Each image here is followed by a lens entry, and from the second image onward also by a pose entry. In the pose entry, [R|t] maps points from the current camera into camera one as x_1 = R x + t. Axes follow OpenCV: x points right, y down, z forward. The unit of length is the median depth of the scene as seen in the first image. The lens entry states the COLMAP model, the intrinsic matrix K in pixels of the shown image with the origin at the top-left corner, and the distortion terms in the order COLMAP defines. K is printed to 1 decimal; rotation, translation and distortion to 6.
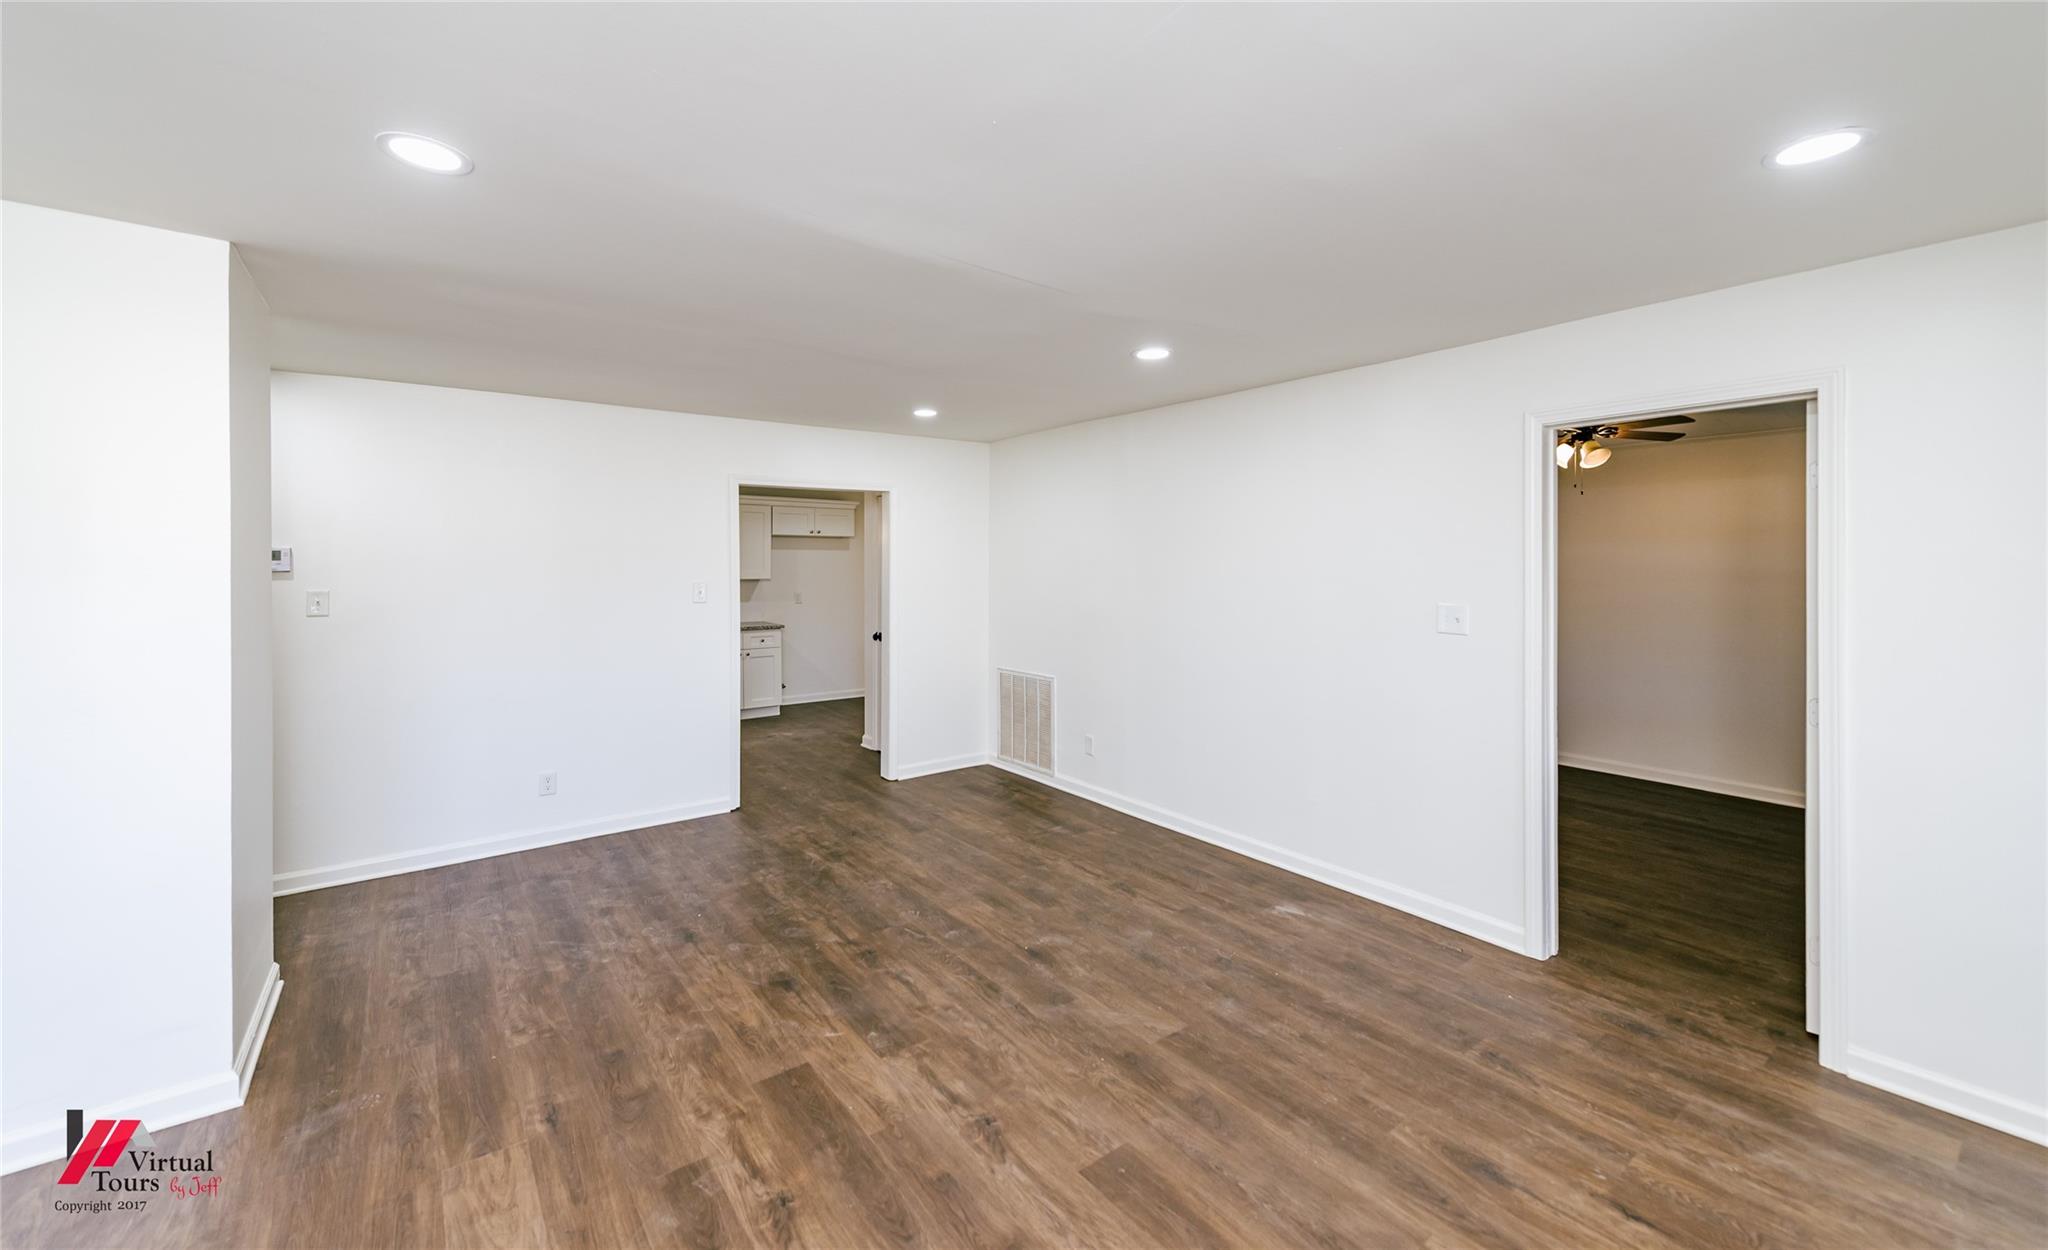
lens RADIAL K [[812.0, 0, 1021.5], [0, 812.0, 577.6], [0, 0, 1]] dist [0.002927, -0.000143]
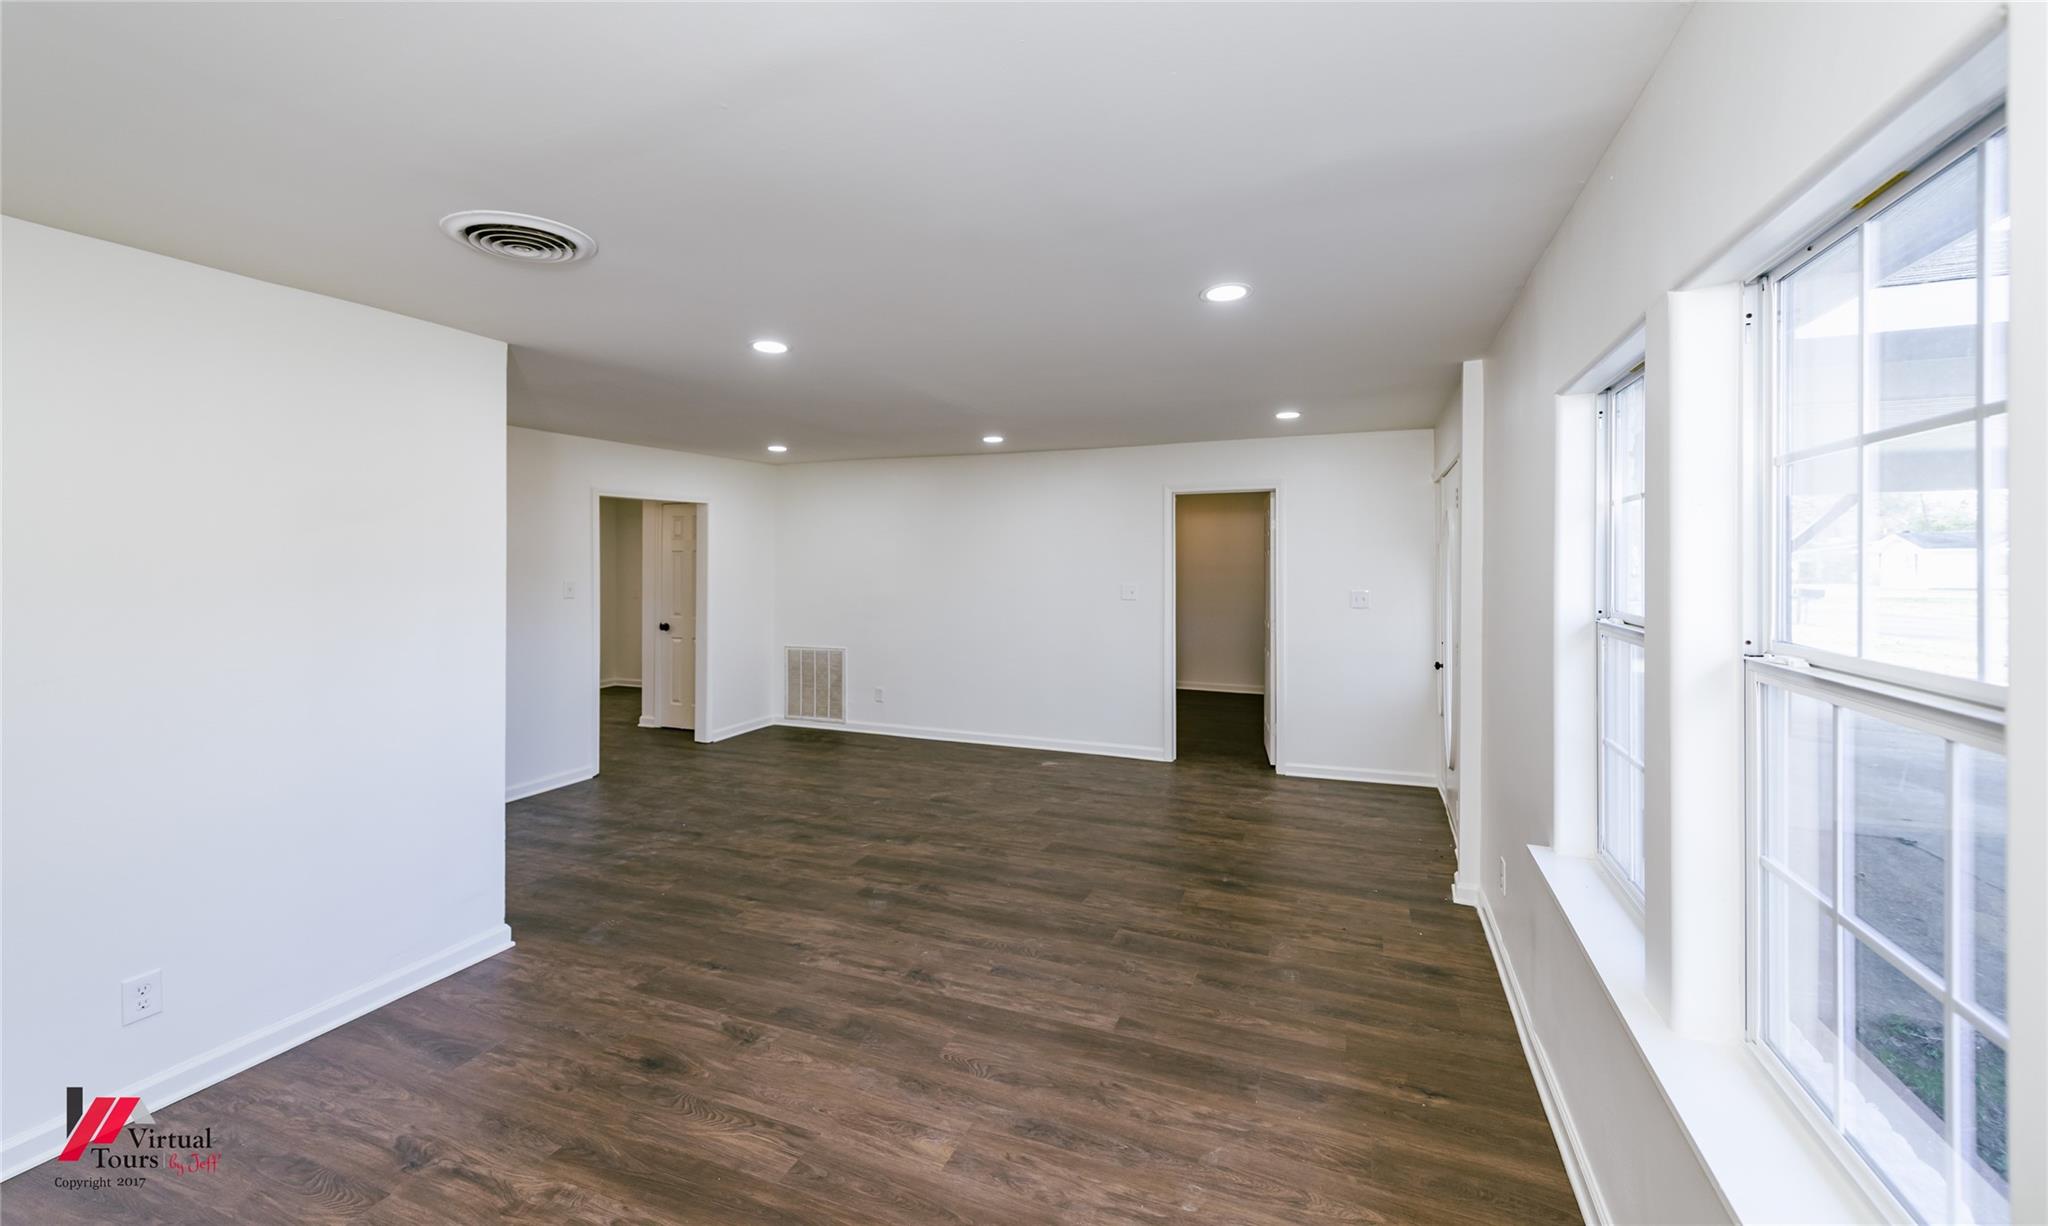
lens RADIAL K [[790.5, 0, 1028.7], [0, 790.5, 568.1], [0, 0, 1]] dist [-0.000772, -0.000058]
pose [[0.858966, -0.007116, 0.511983, -0.842355], [0.011414, 0.999921, -0.005252, -0.000743], [-0.511905, 0.010355, 0.858980, -0.638039]]
